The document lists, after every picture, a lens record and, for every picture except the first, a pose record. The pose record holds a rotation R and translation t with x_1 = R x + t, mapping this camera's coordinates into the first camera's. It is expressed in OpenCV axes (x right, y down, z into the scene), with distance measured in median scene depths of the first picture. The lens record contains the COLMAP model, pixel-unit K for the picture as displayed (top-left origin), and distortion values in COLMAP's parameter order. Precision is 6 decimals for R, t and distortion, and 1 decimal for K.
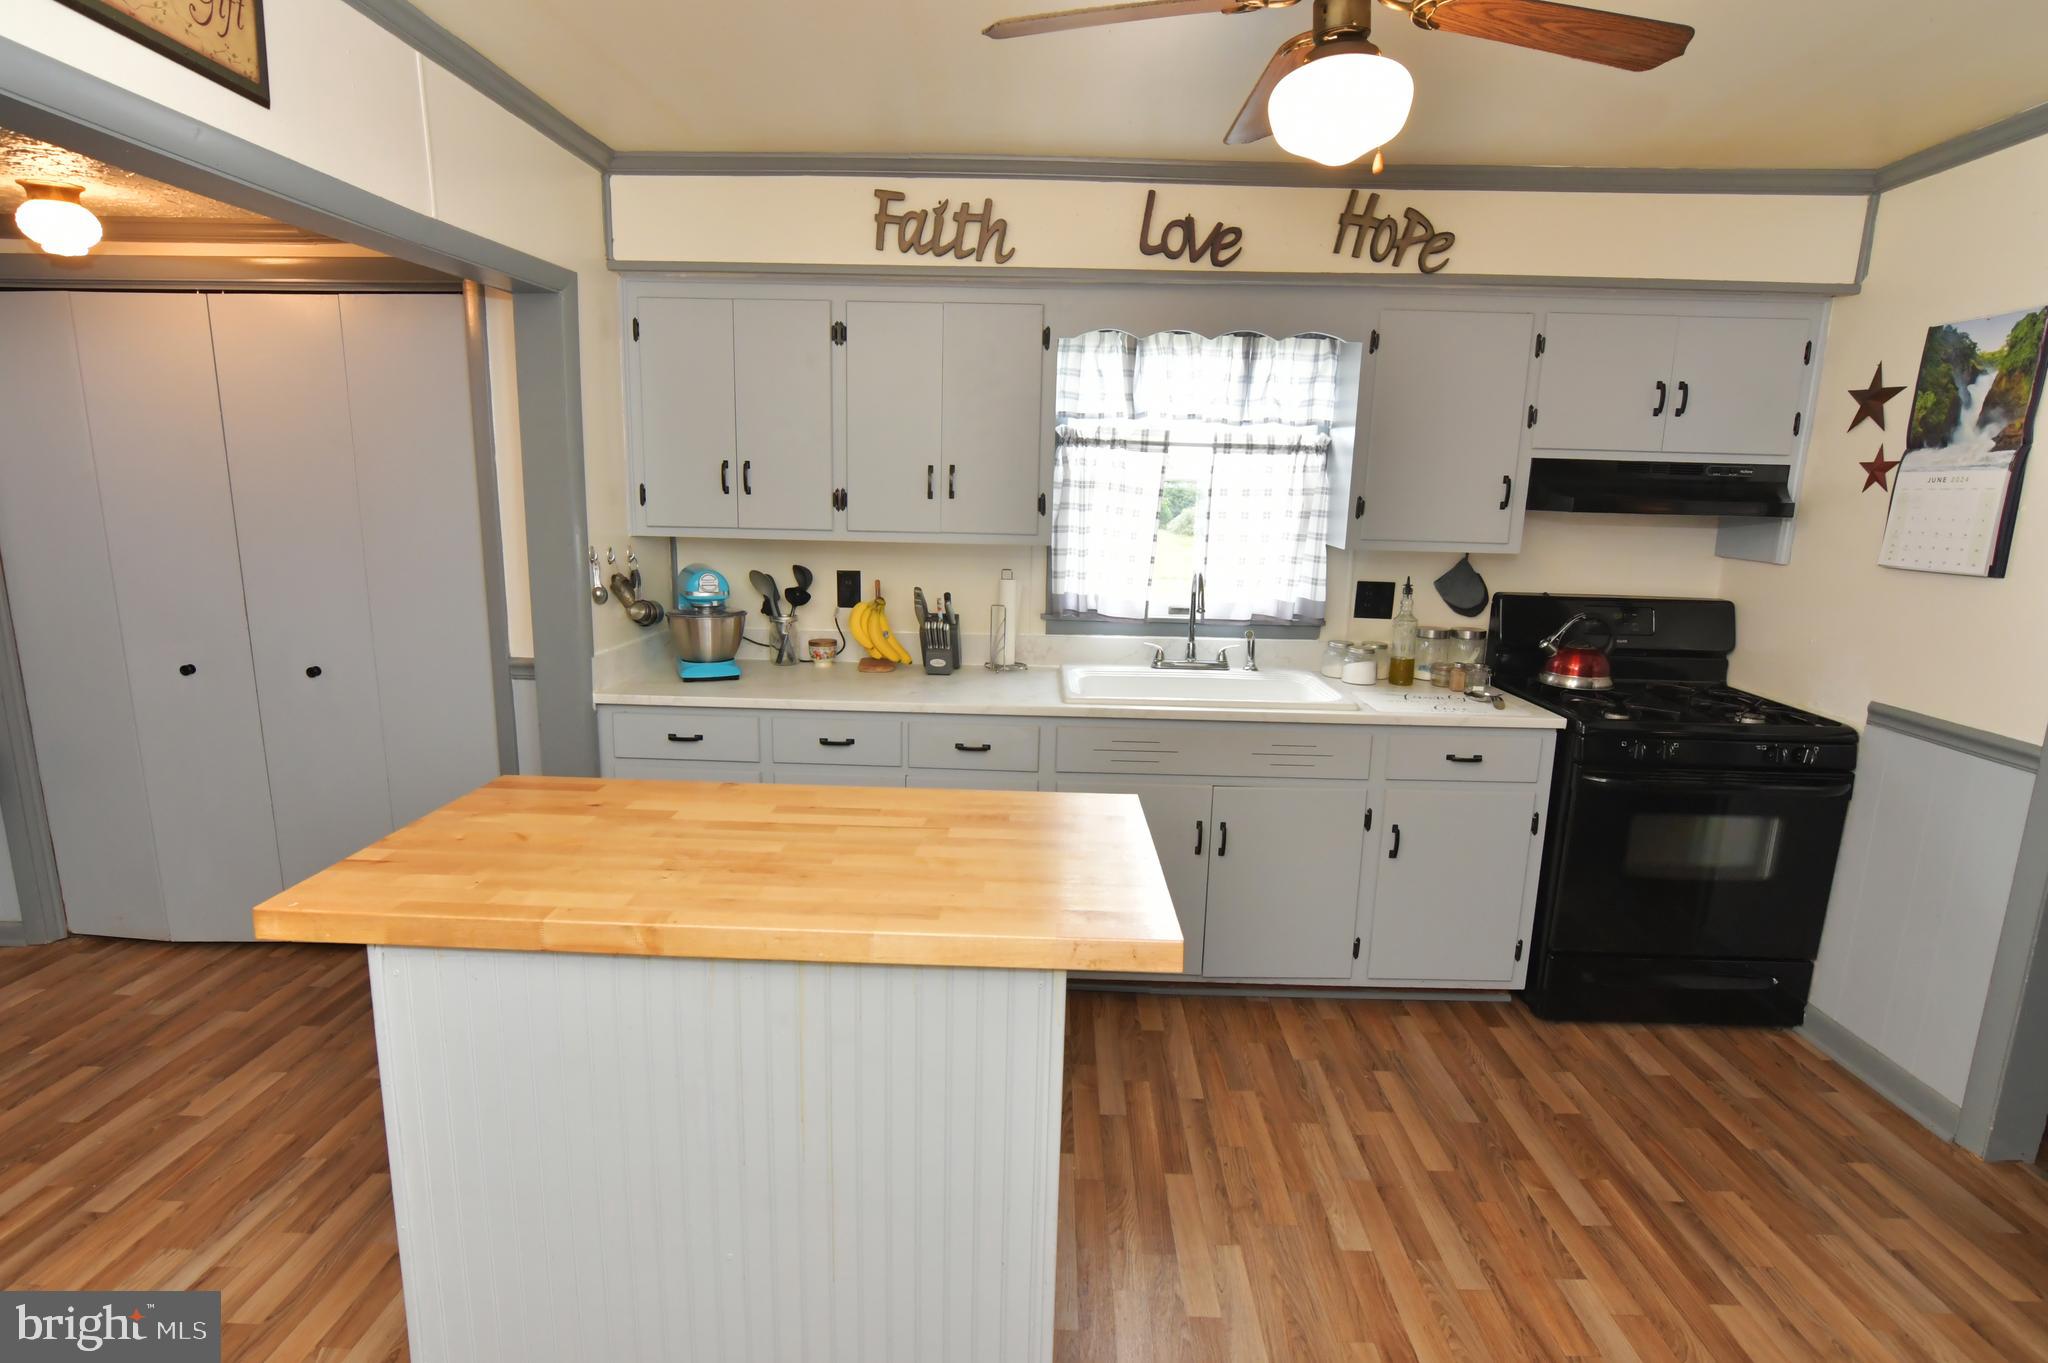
lens RADIAL K [[999.6, 0, 1026.6], [0, 999.6, 678.1], [0, 0, 1]] dist [-0.023044, 0.006481]
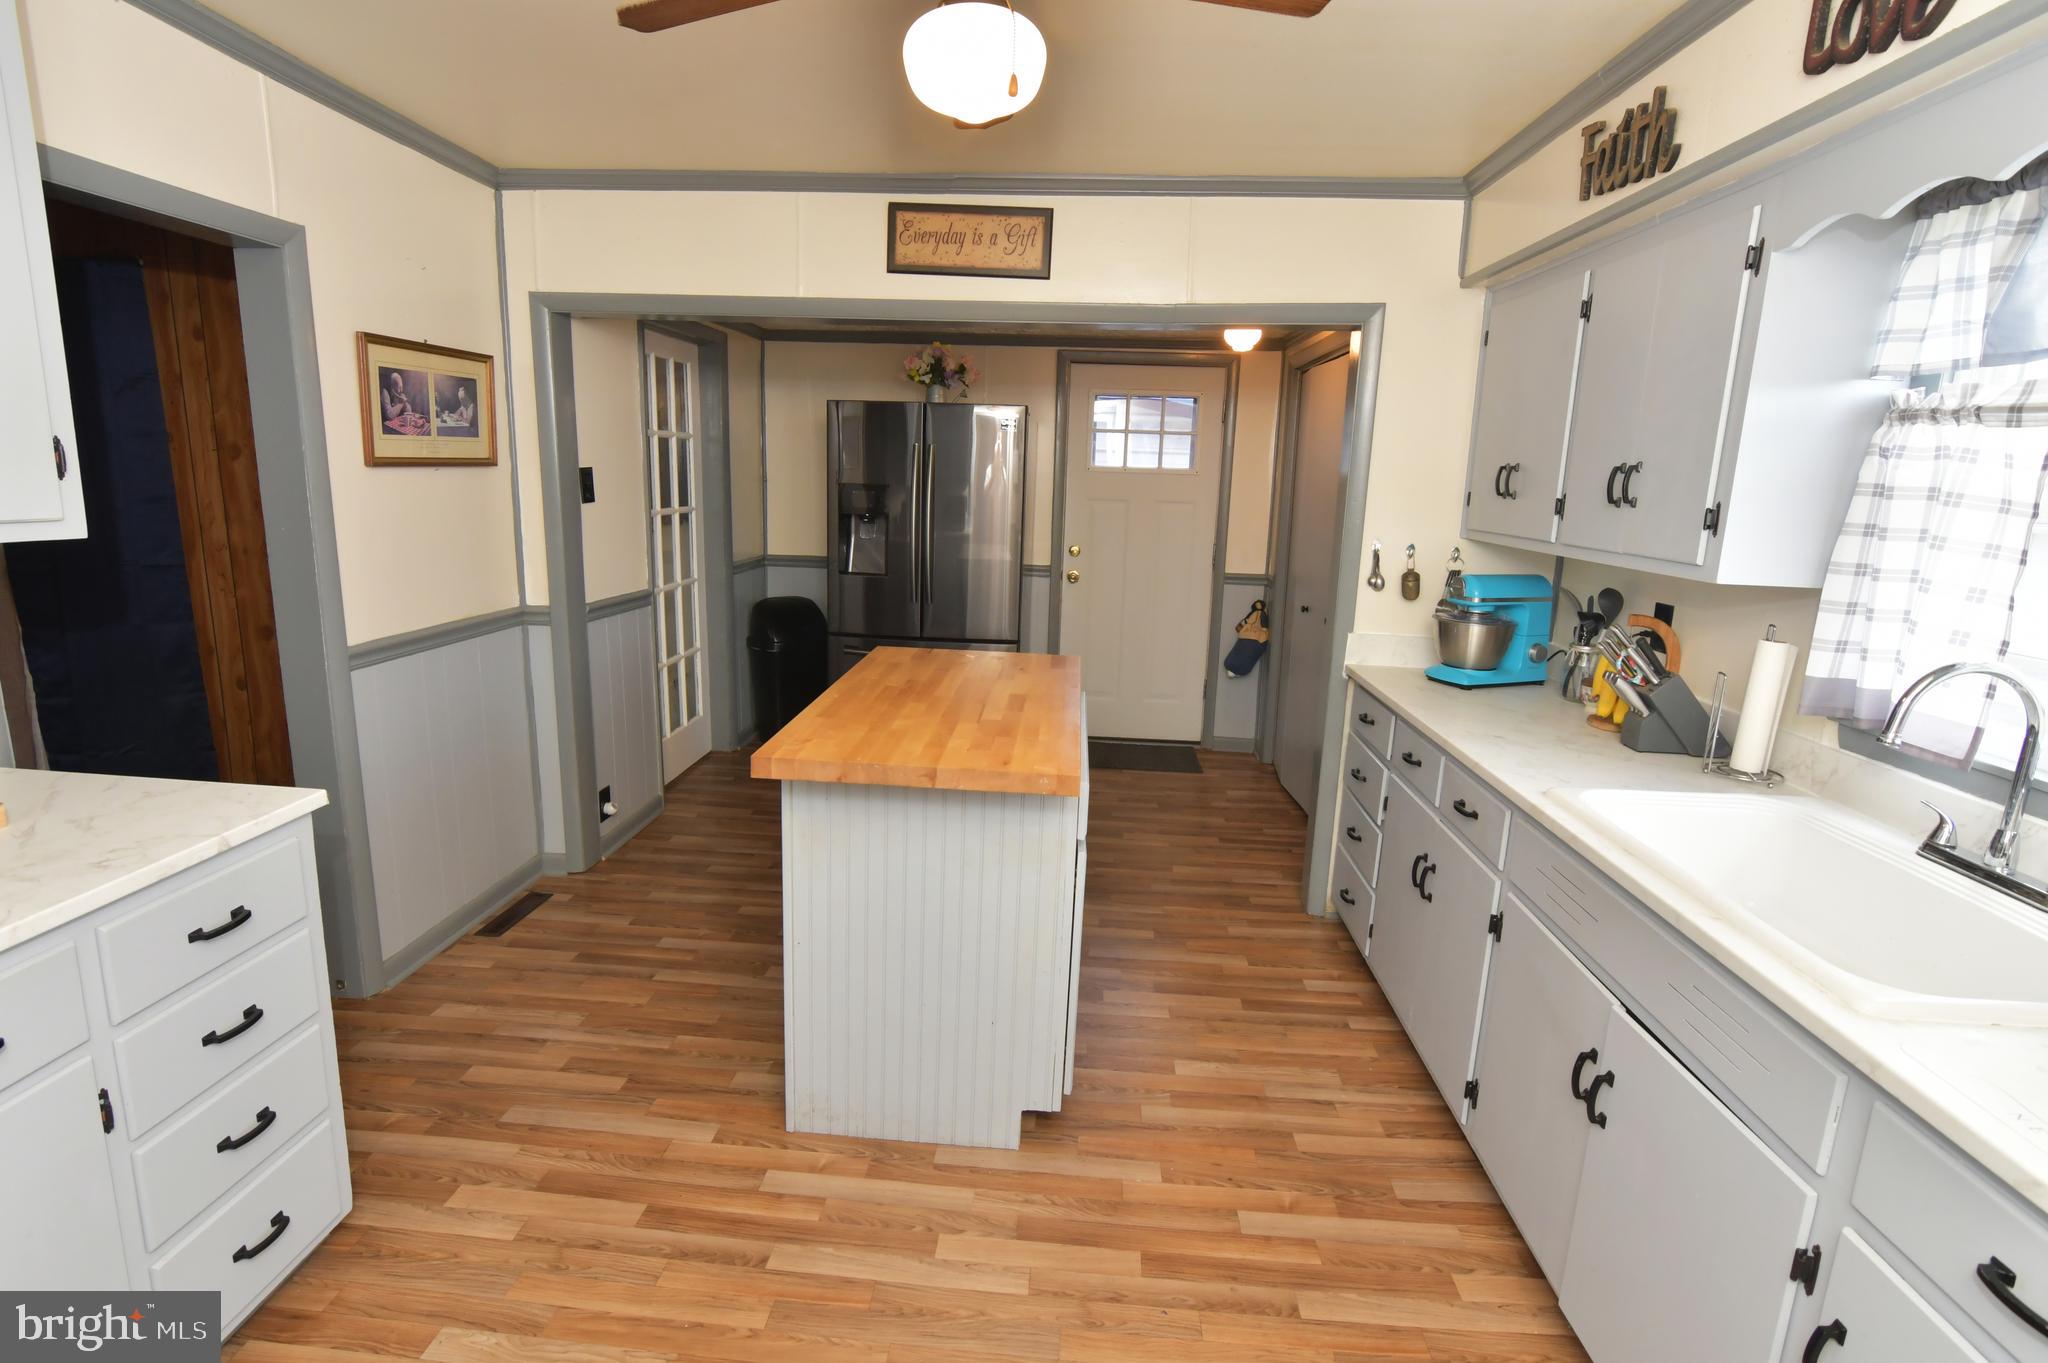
lens RADIAL K [[999.6, 0, 1013.2], [0, 999.6, 673.4], [0, 0, 1]] dist [-0.023044, 0.006481]
pose [[-0.043388, 0.179419, -0.982815, 0.744600], [-0.222835, 0.957222, 0.184584, -0.103396], [0.973890, 0.227015, -0.001551, 0.633190]]
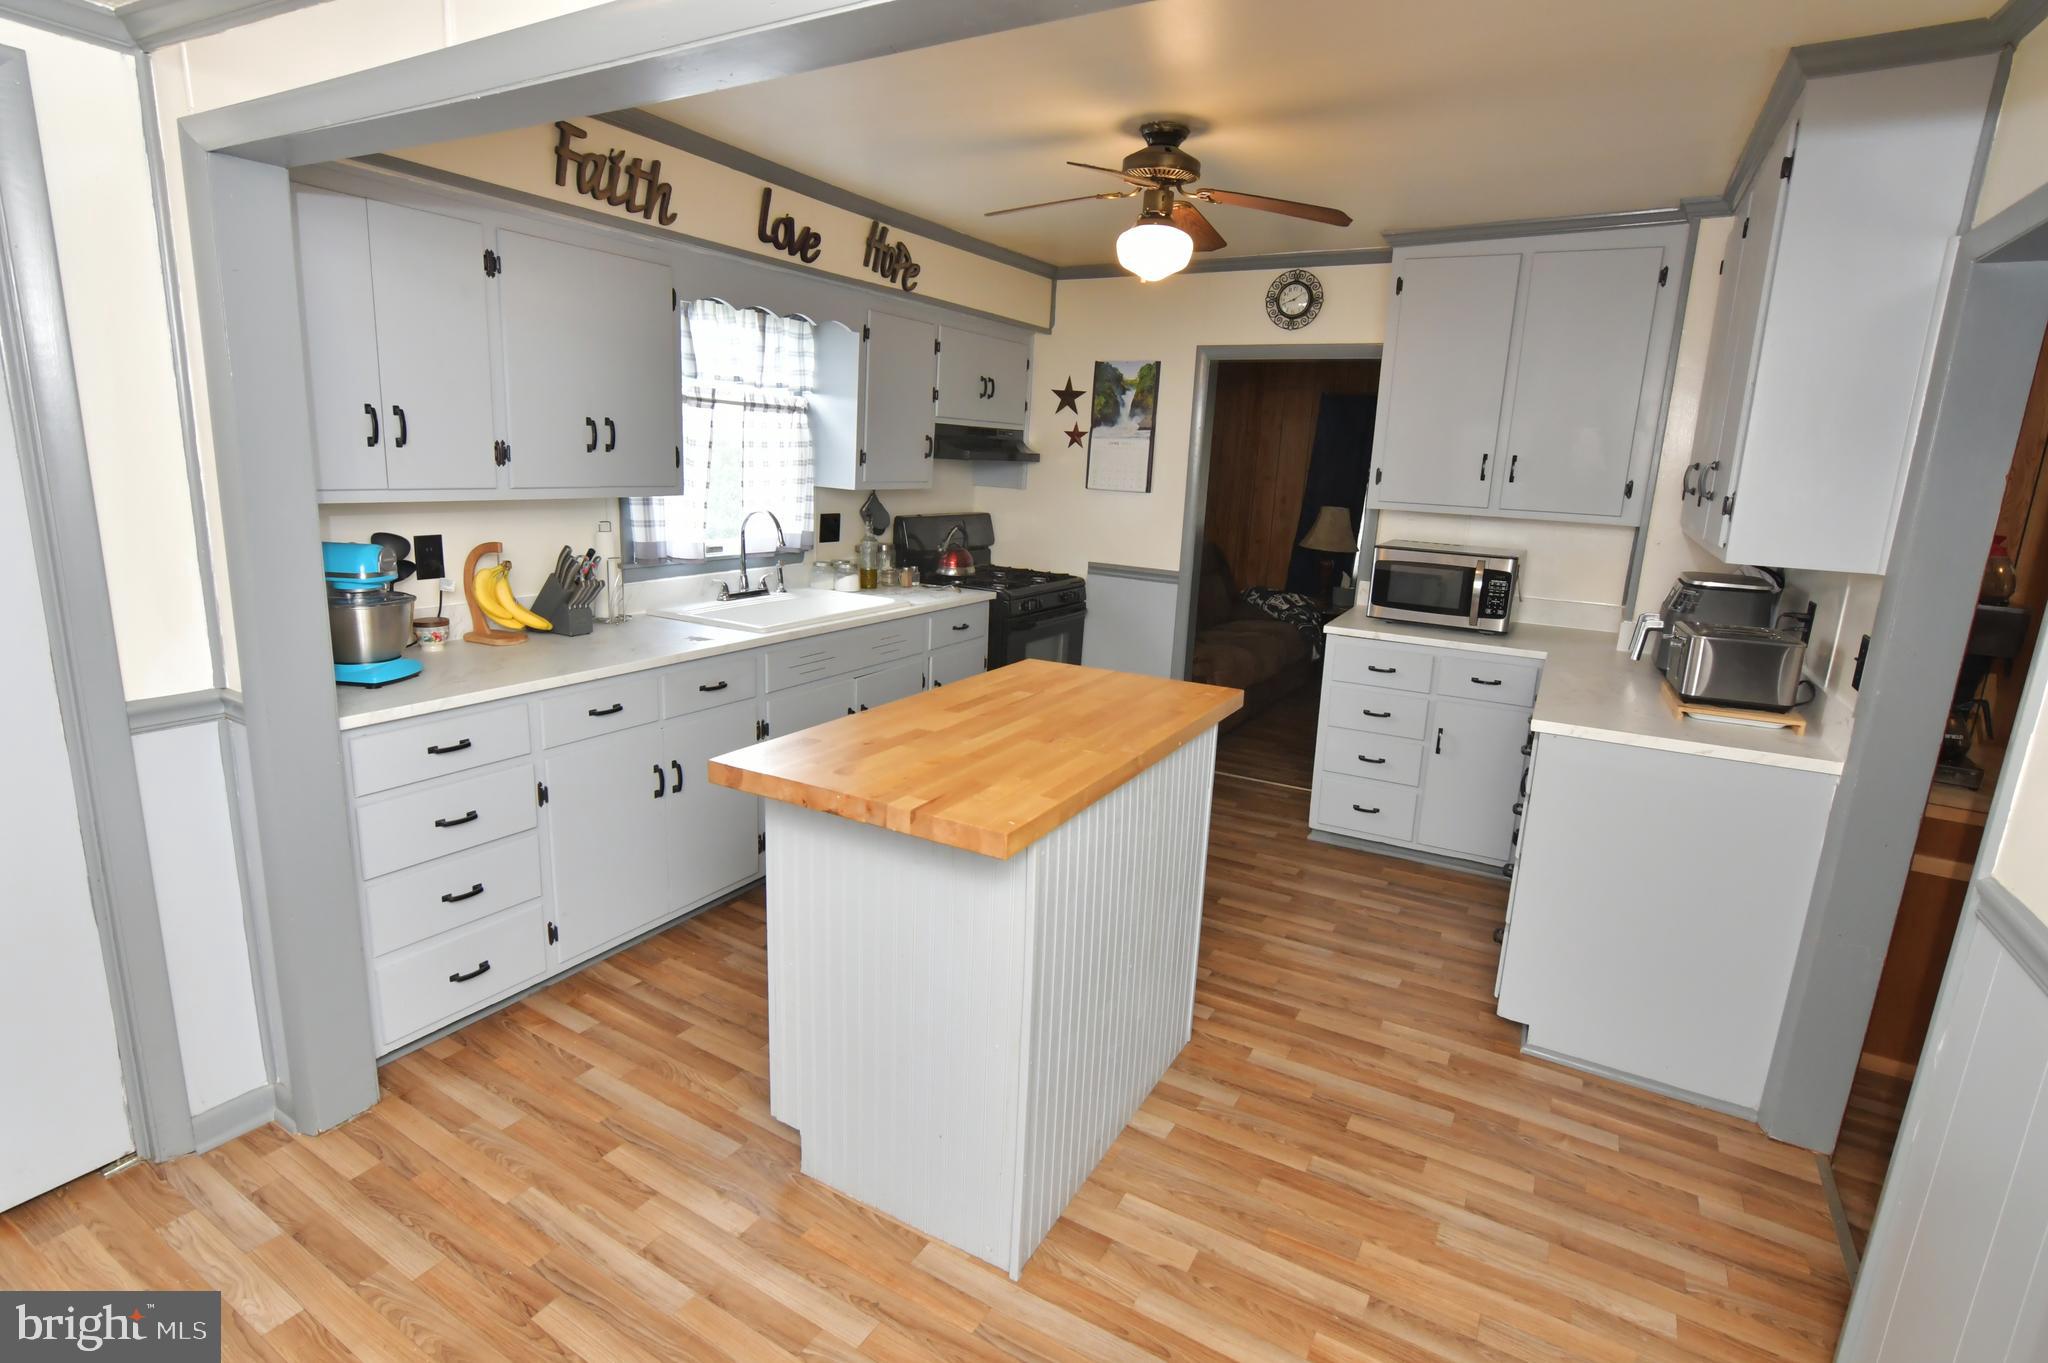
lens RADIAL K [[999.6, 0, 1012.7], [0, 999.6, 680.7], [0, 0, 1]] dist [-0.023044, 0.006481]
pose [[0.479207, -0.197013, 0.855305, -0.837203], [0.133166, 0.979521, 0.151016, -0.058201], [-0.867541, 0.041530, 0.495629, 0.189247]]
